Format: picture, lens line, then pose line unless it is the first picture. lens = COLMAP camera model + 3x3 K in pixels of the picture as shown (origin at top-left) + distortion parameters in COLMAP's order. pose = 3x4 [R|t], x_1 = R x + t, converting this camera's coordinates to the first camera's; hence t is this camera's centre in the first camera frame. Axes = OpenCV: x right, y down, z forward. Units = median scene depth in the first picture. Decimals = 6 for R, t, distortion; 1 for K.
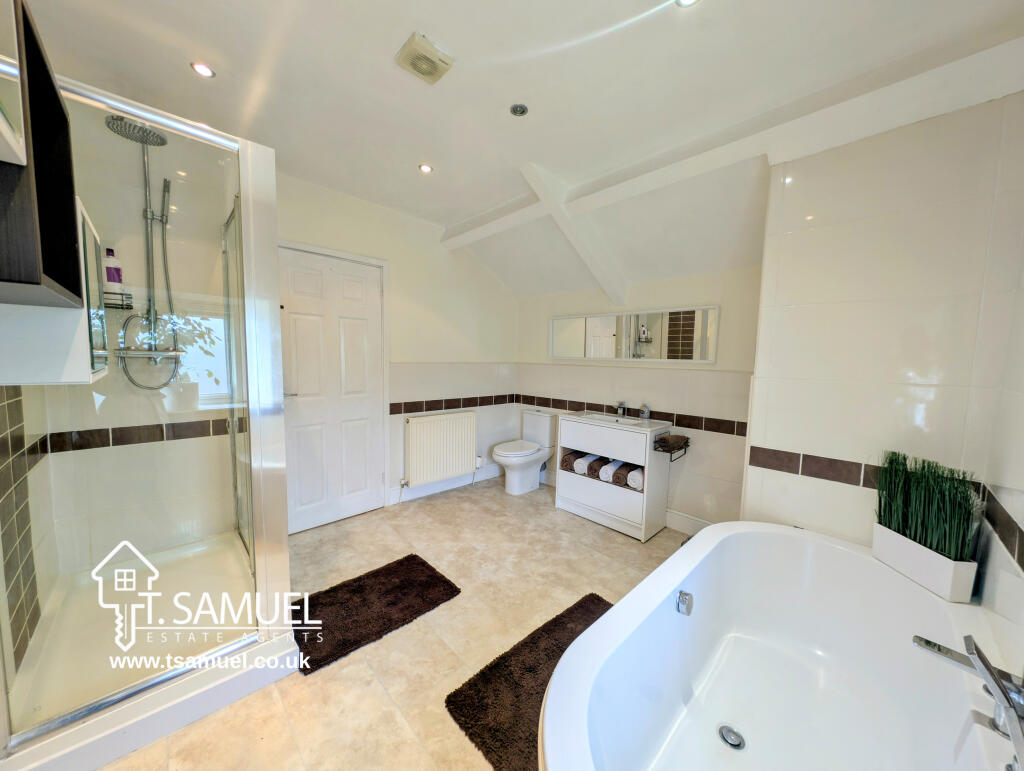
lens RADIAL K [[377.8, 0, 510.8], [0, 377.8, 388.0], [0, 0, 1]] dist [-0.000315, -0.000081]
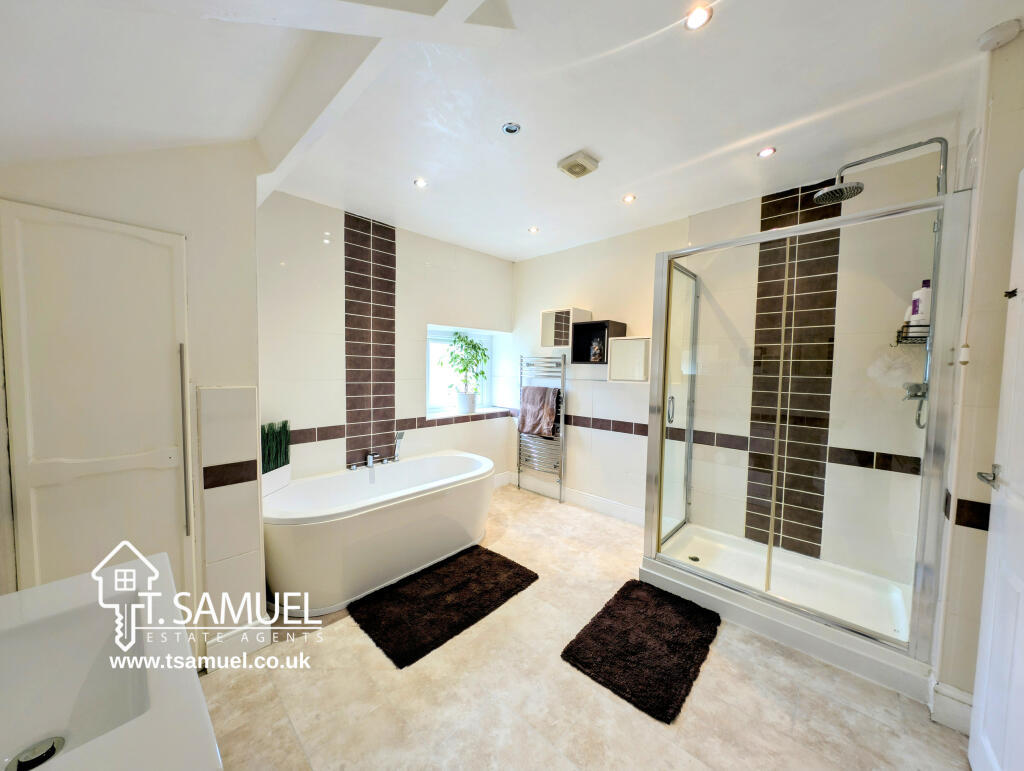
lens RADIAL K [[377.8, 0, 511.2], [0, 377.8, 387.3], [0, 0, 1]] dist [-0.000315, -0.000081]
pose [[-0.998636, -0.033830, -0.039777, 0.029716], [-0.038795, 0.990553, 0.131529, -0.148876], [0.034952, 0.132893, -0.990514, 1.603612]]
